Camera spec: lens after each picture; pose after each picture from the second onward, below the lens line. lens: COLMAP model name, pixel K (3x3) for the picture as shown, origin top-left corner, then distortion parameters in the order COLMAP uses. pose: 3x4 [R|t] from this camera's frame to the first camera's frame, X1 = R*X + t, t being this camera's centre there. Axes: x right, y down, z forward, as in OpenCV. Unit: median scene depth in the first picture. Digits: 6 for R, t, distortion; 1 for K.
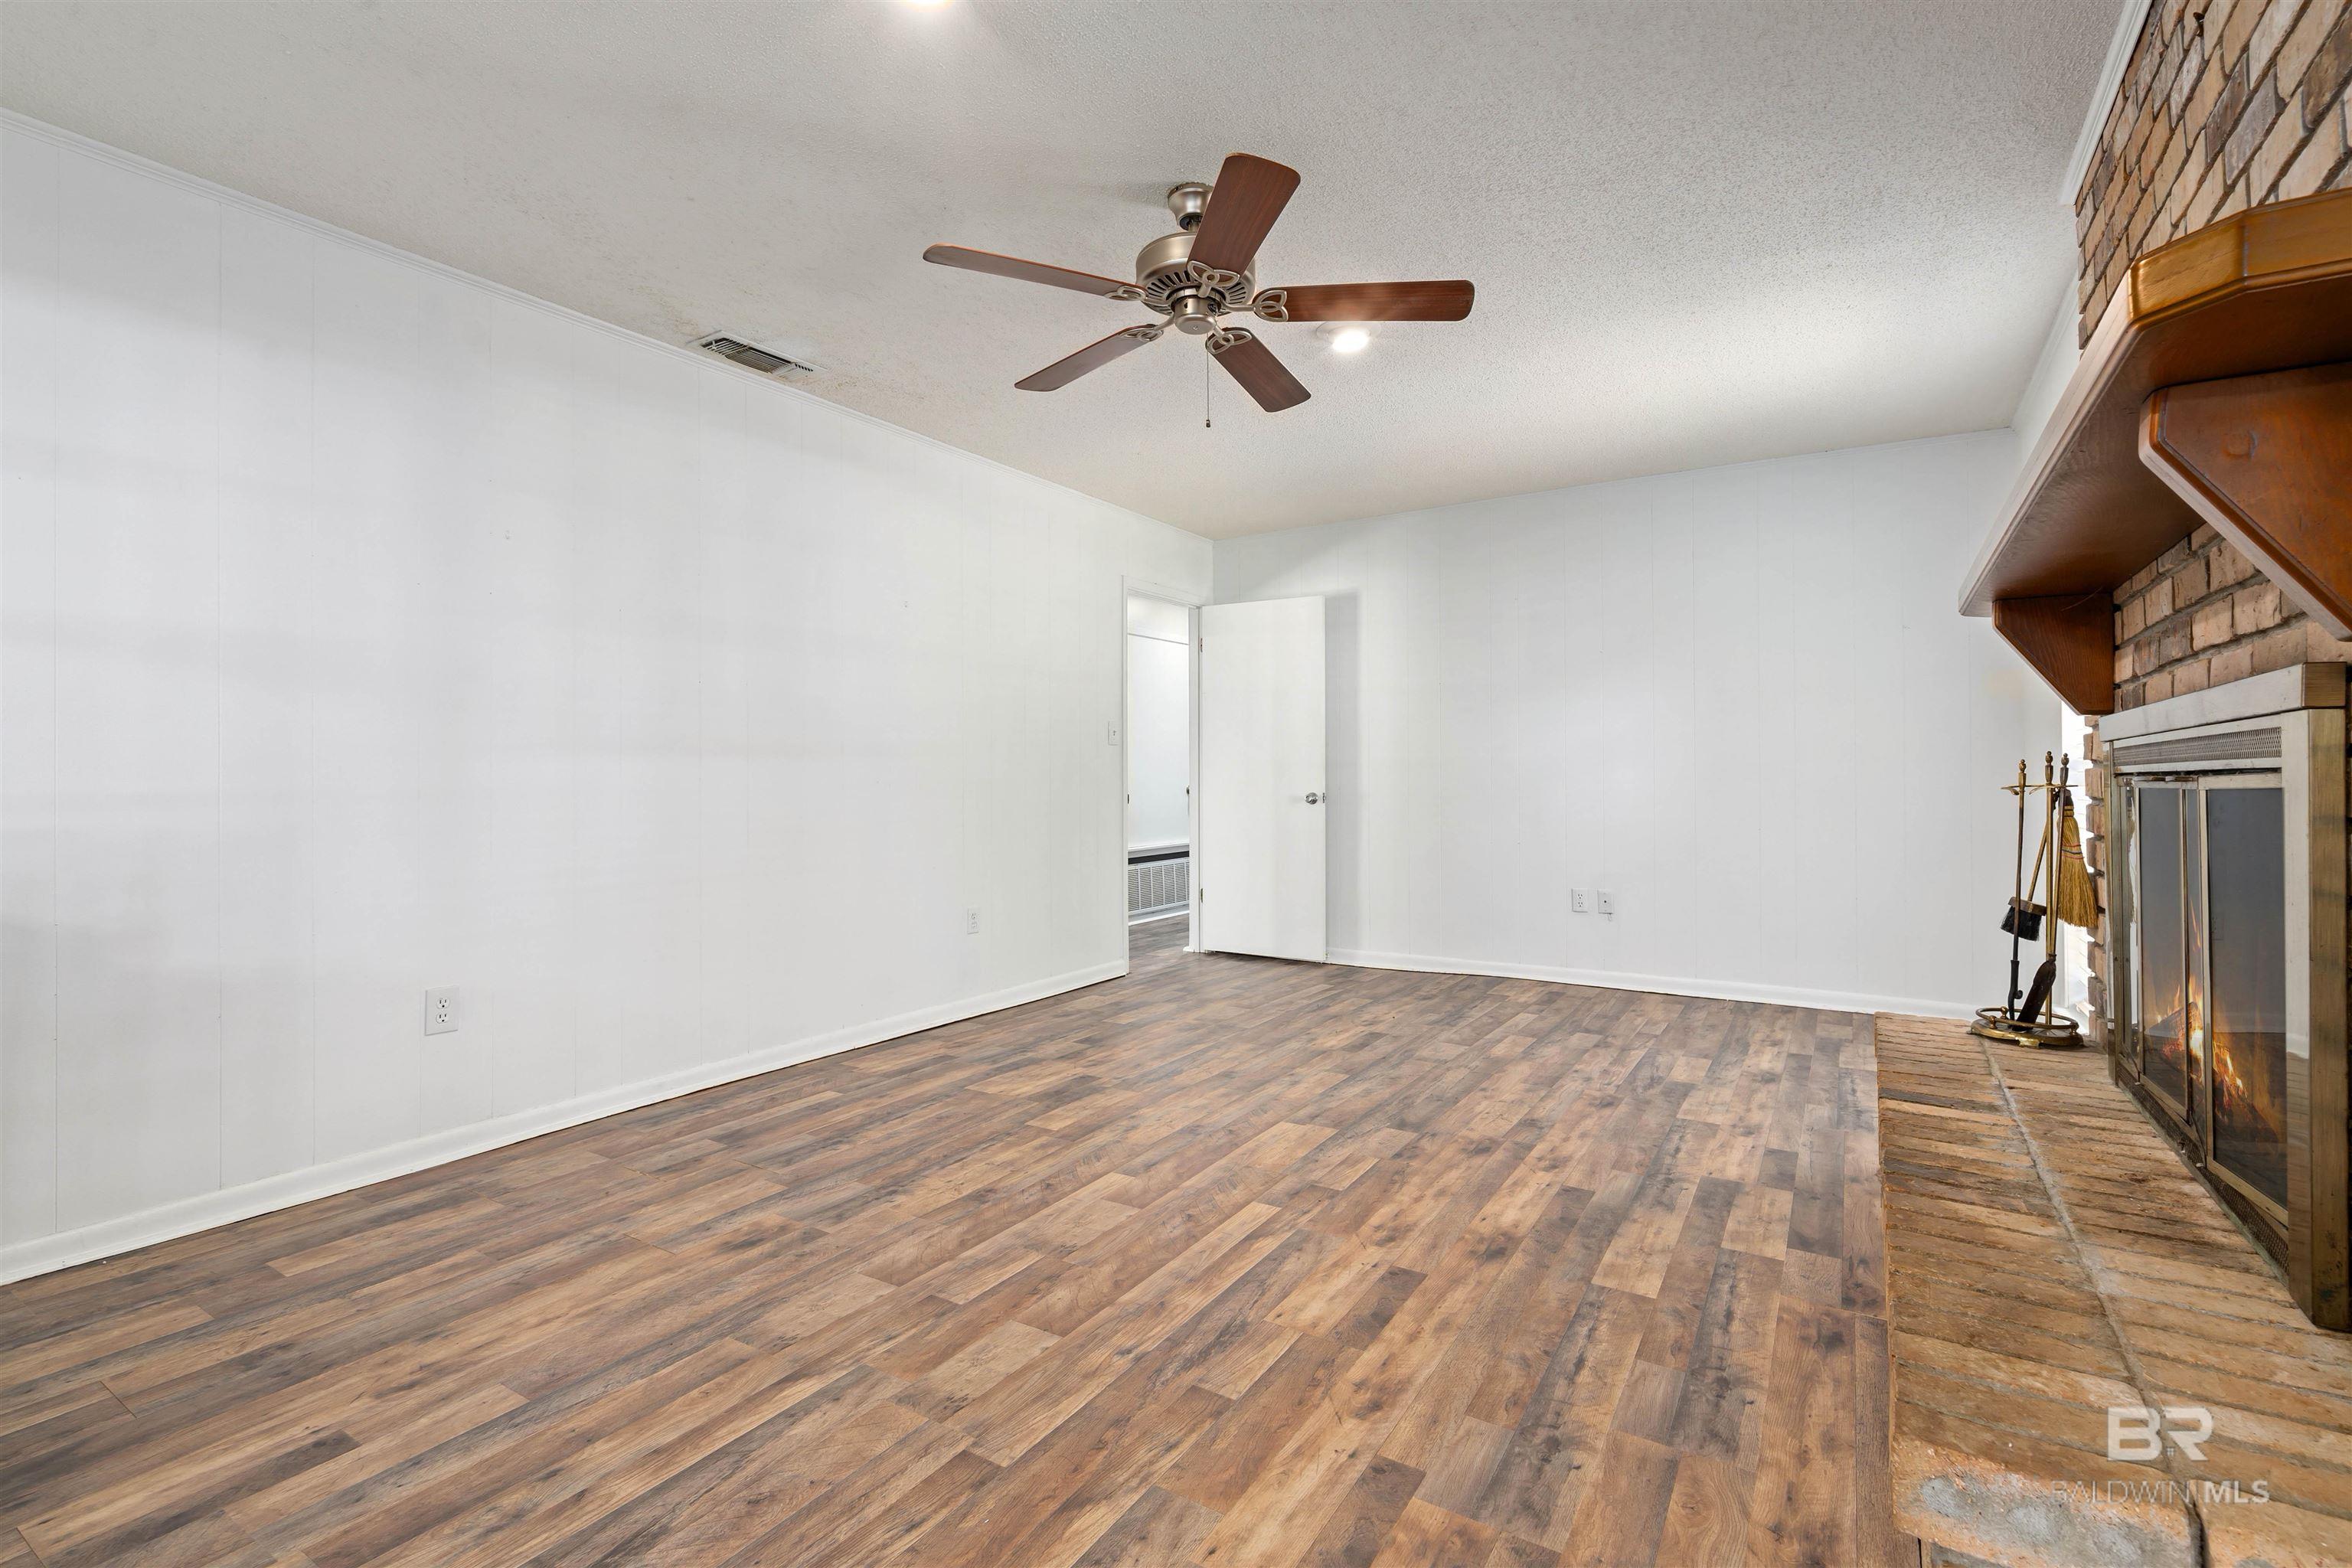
lens RADIAL K [[1030.9, 0, 1222.1], [0, 1030.9, 787.2], [0, 0, 1]] dist [-0.001887, 0.000093]
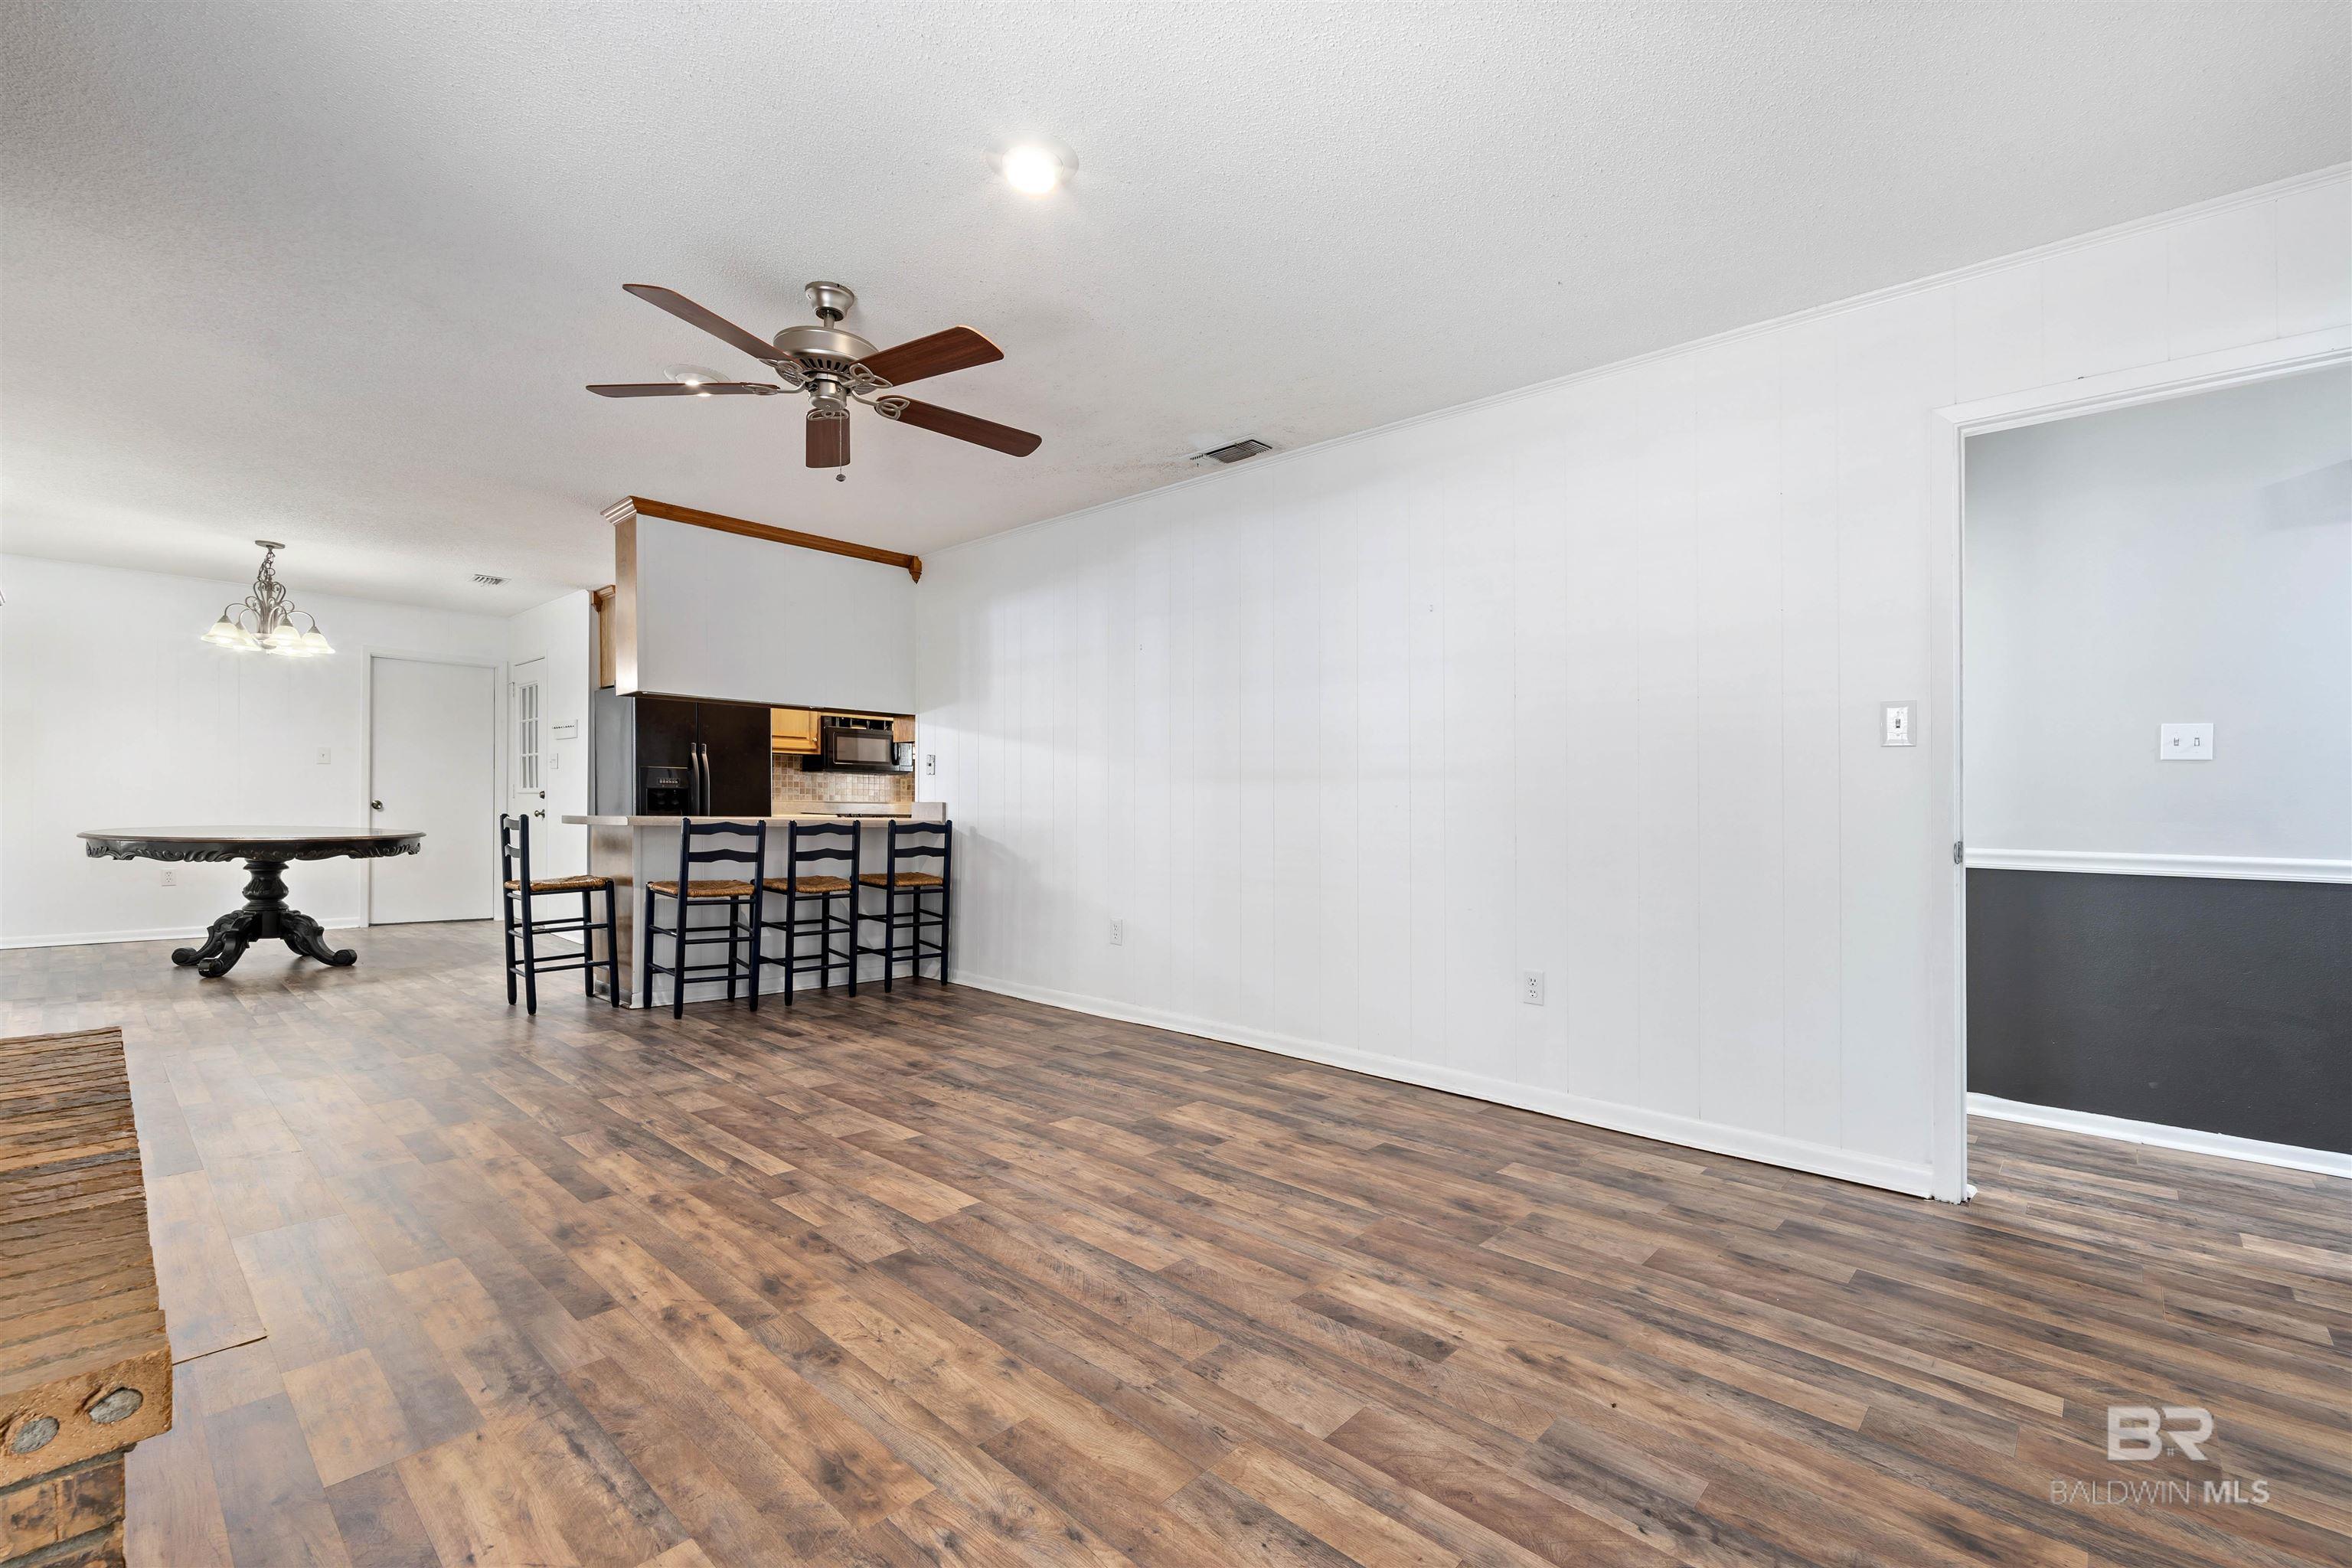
lens RADIAL K [[1030.9, 0, 1136.1], [0, 1030.9, 781.3], [0, 0, 1]] dist [-0.001887, 0.000093]
pose [[-0.215591, -0.018900, -0.976301, 0.971699], [-0.022643, 0.999641, -0.014352, -0.007924], [0.976221, 0.019012, -0.215942, 1.476095]]
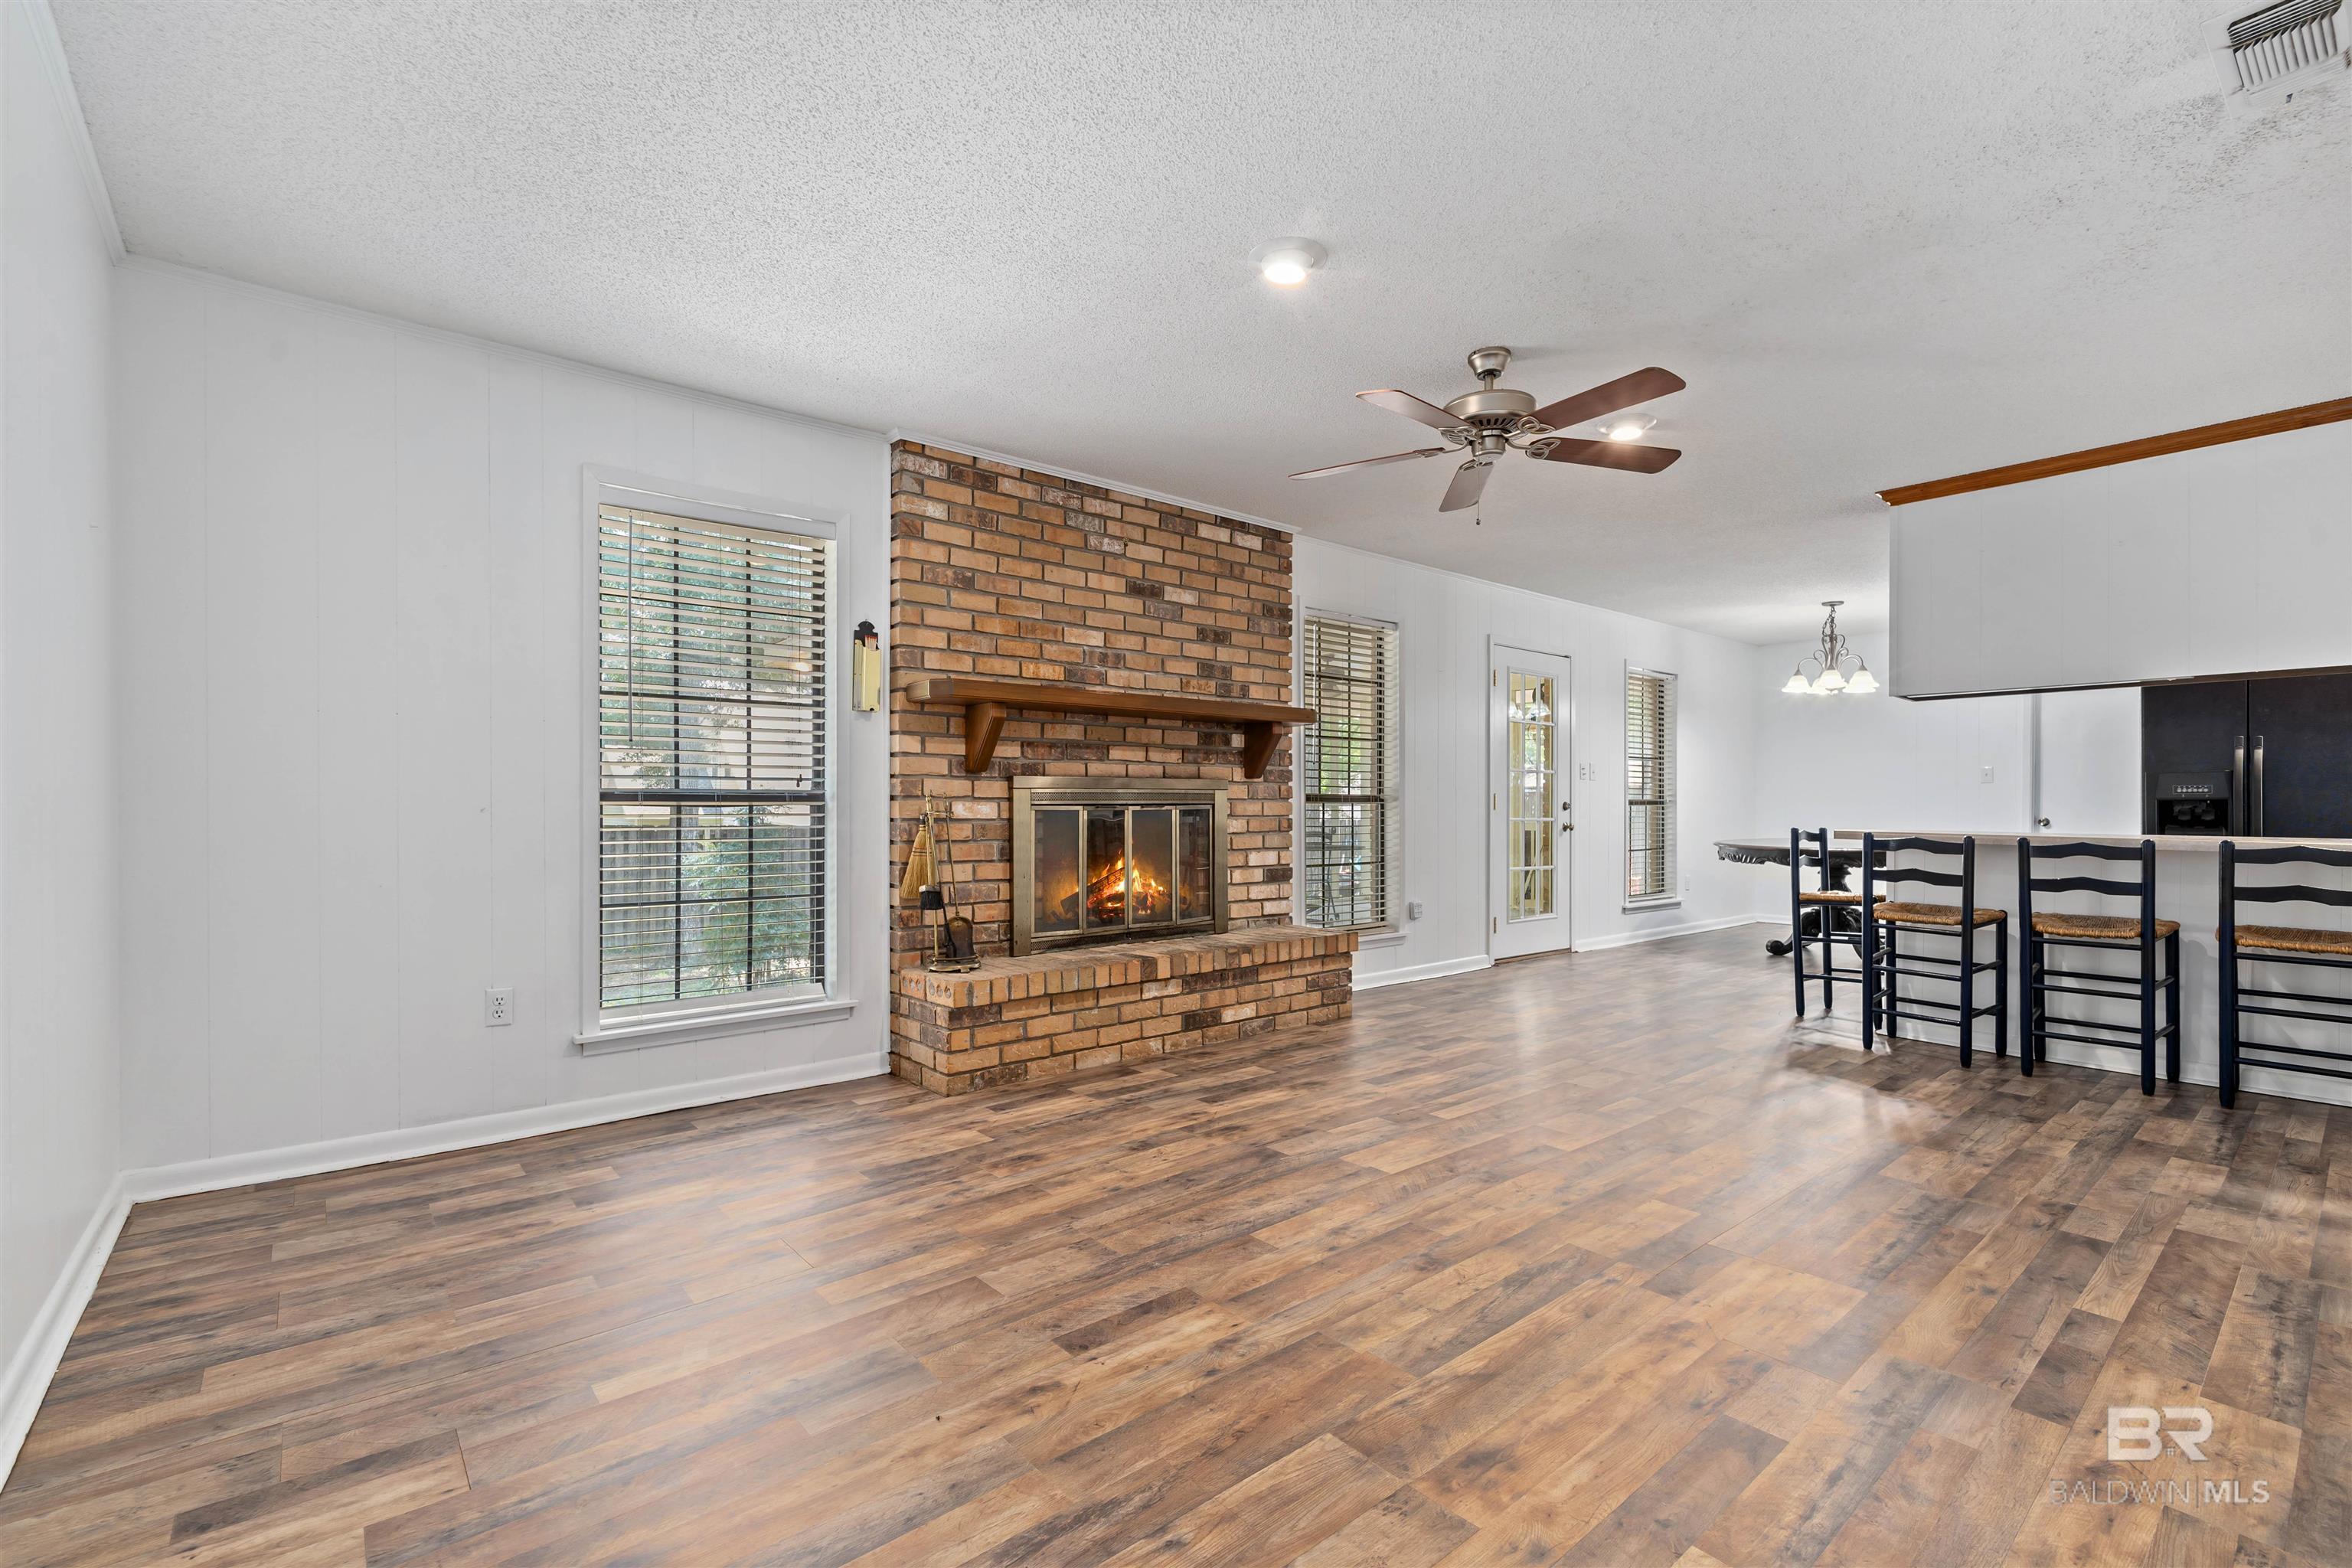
lens RADIAL K [[1030.9, 0, 1231.1], [0, 1030.9, 806.6], [0, 0, 1]] dist [-0.001887, 0.000093]
pose [[-0.957253, 0.004864, 0.289211, -0.082211], [0.006567, 0.999966, 0.004919, -0.008313], [-0.289177, 0.006608, -0.957253, 2.182329]]
